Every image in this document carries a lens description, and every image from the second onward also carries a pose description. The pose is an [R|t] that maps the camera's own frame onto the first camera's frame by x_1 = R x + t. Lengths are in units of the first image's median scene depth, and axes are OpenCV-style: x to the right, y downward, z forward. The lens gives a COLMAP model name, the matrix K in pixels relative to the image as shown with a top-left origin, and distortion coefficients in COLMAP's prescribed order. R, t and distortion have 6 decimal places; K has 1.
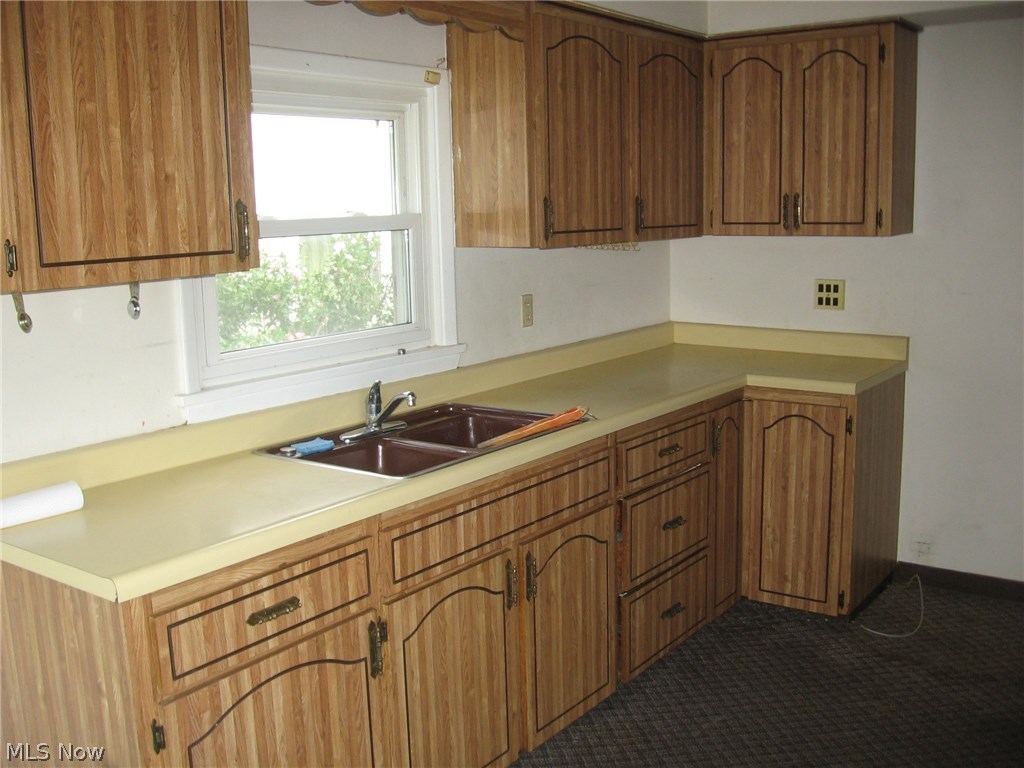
lens RADIAL K [[1077.1, 0, 516.8], [0, 1077.1, 386.3], [0, 0, 1]] dist [-0.116382, 0.016910]
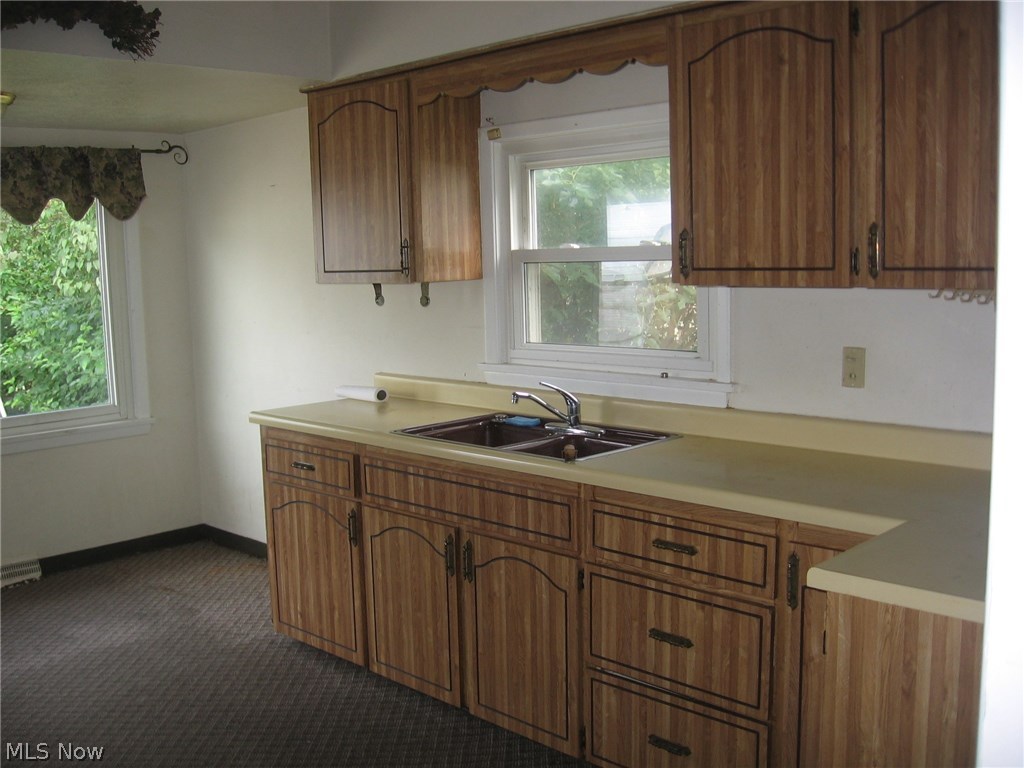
lens RADIAL K [[1077.1, 0, 516.8], [0, 1077.1, 386.3], [0, 0, 1]] dist [-0.116382, 0.016910]
pose [[-0.158546, 0.149469, -0.975972, 1.038053], [-0.134484, 0.975994, 0.171319, -0.200260], [0.978150, 0.158415, -0.134639, 1.100707]]
